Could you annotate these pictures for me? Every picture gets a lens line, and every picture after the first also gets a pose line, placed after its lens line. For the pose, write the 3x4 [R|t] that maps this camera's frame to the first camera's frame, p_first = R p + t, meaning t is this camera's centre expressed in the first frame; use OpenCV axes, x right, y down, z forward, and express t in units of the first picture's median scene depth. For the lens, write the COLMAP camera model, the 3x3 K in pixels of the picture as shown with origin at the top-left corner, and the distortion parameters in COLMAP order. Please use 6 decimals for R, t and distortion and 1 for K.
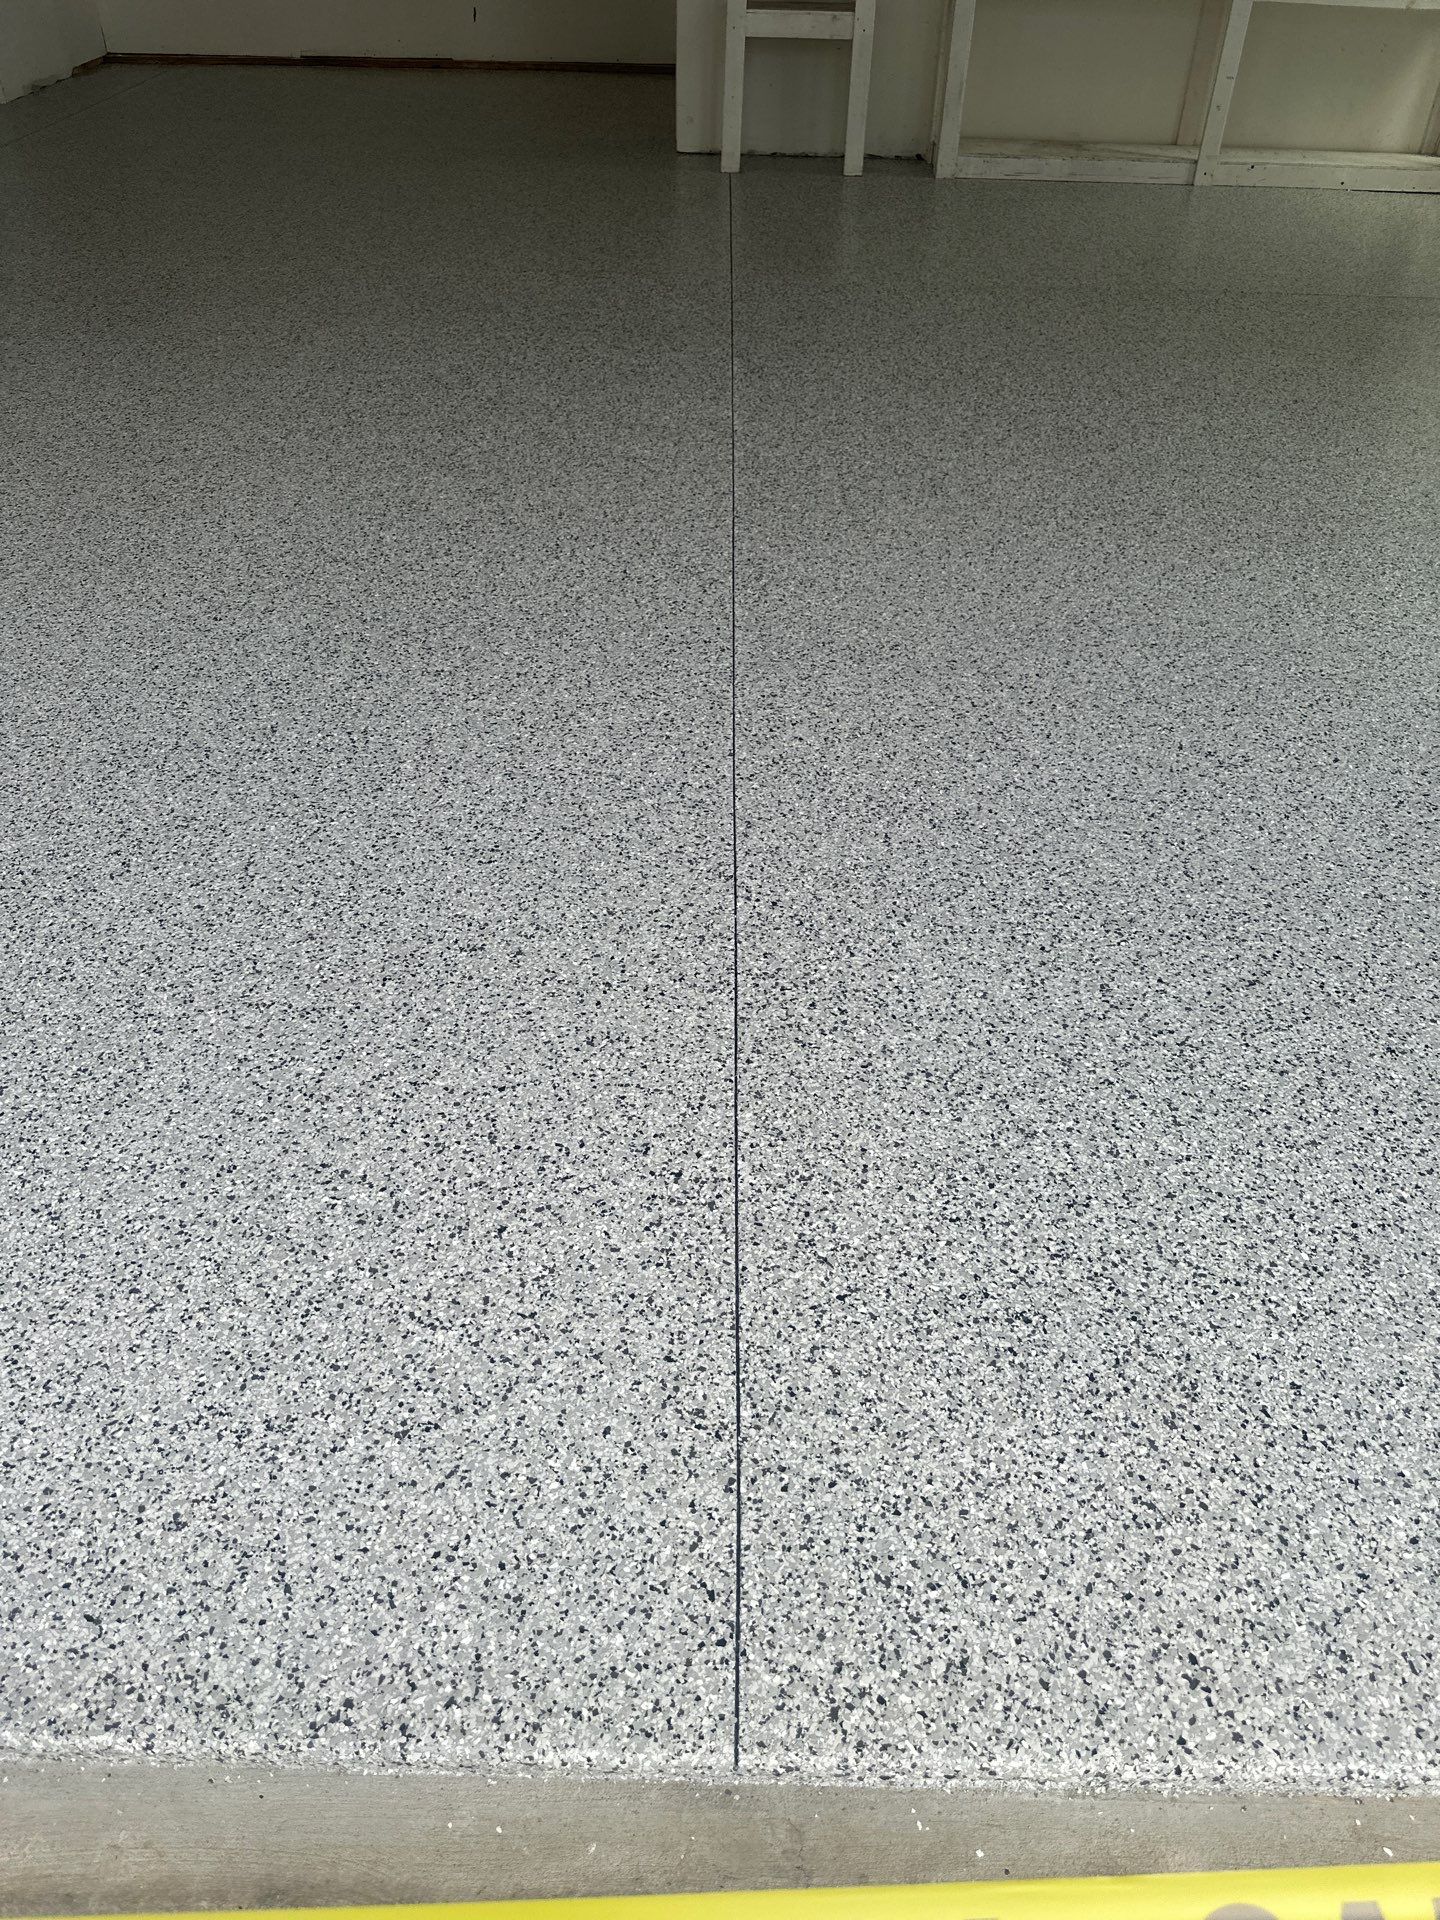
lens RADIAL K [[1357.2, 0, 737.0], [0, 1357.2, 963.2], [0, 0, 1]] dist [0.085400, -0.090382]
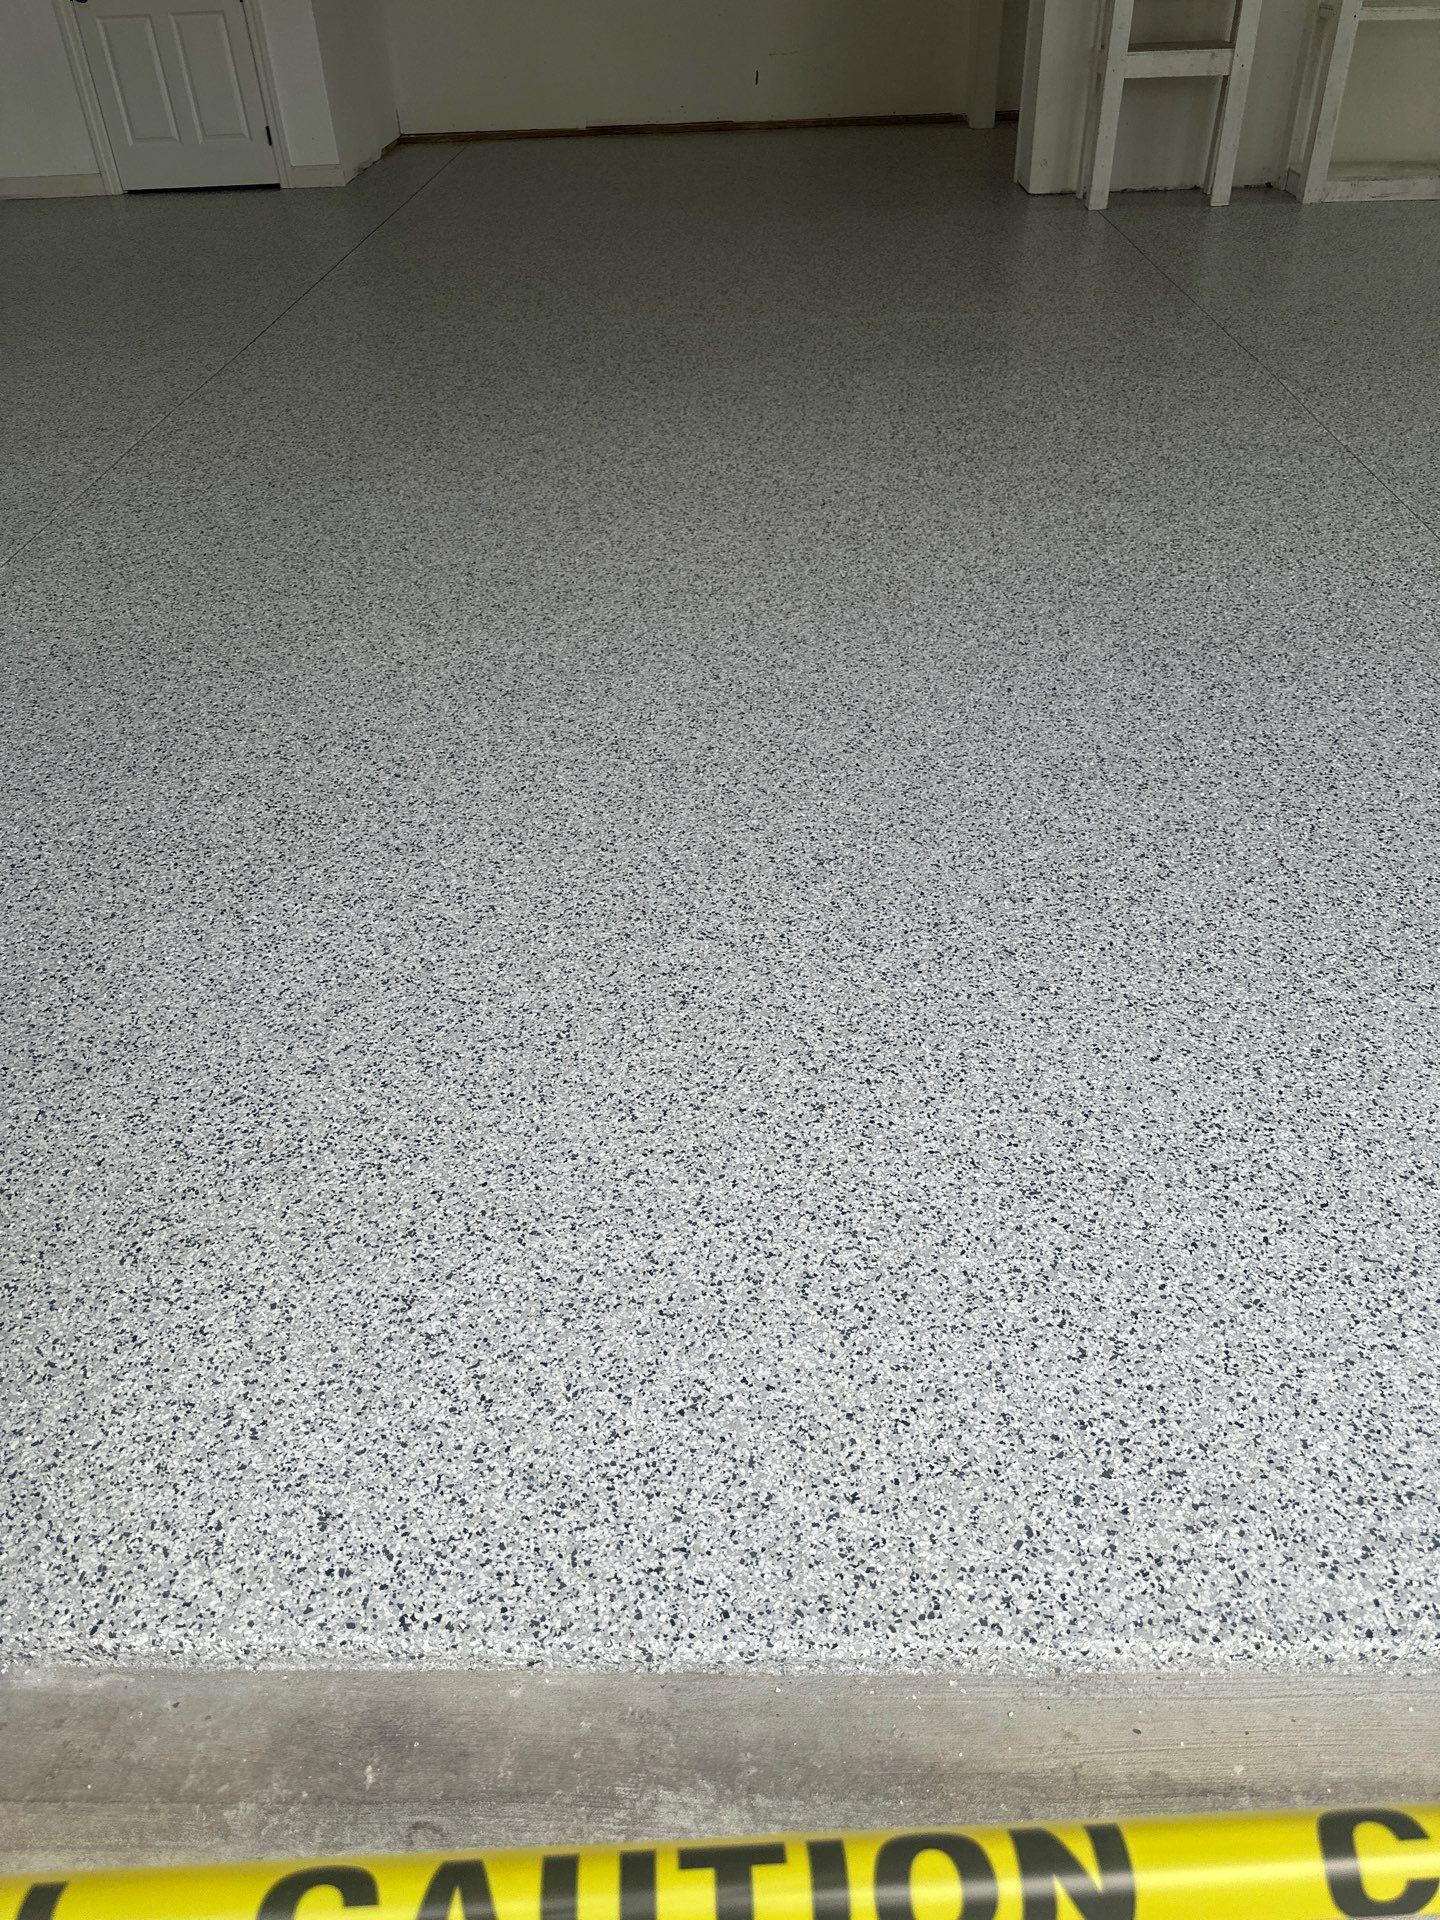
lens RADIAL K [[1357.2, 0, 737.0], [0, 1357.2, 963.2], [0, 0, 1]] dist [0.085400, -0.090382]
pose [[0.998591, -0.036102, -0.038892, -0.641351], [0.034914, 0.998915, -0.030818, 0.020316], [0.039962, 0.029417, 0.998768, -0.047617]]
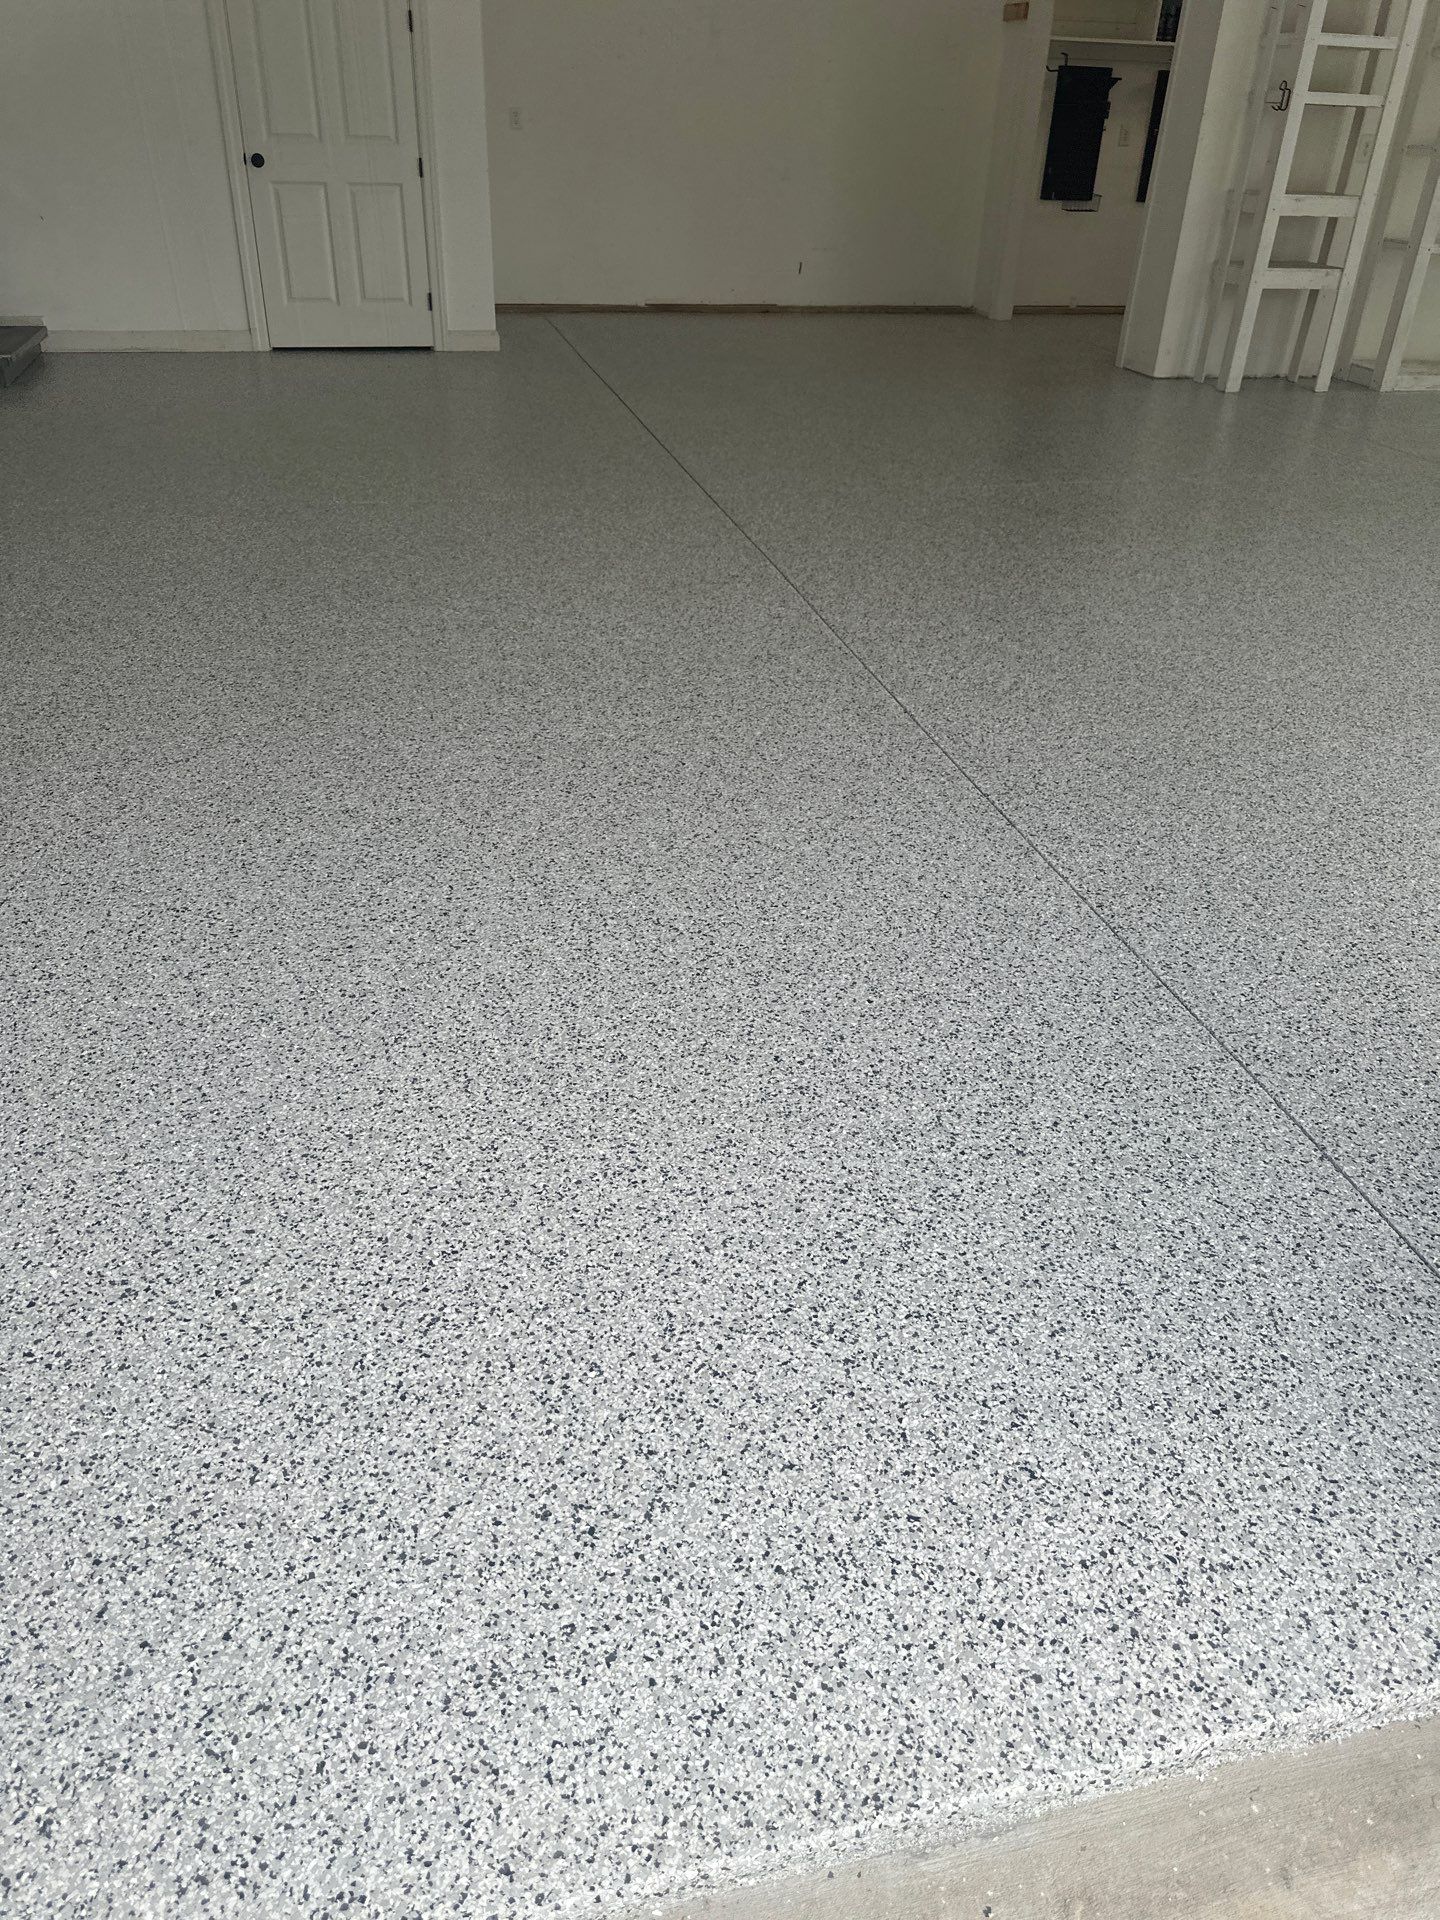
lens RADIAL K [[1360.2, 0, 720.0], [0, 1360.2, 960.0], [0, 0, 1]] dist [-0.006138, 0.007883]
pose [[0.977280, -0.105359, 0.183910, -1.811766], [0.126460, 0.986180, -0.107034, -0.025658], [-0.170092, 0.127859, 0.977098, -0.061931]]
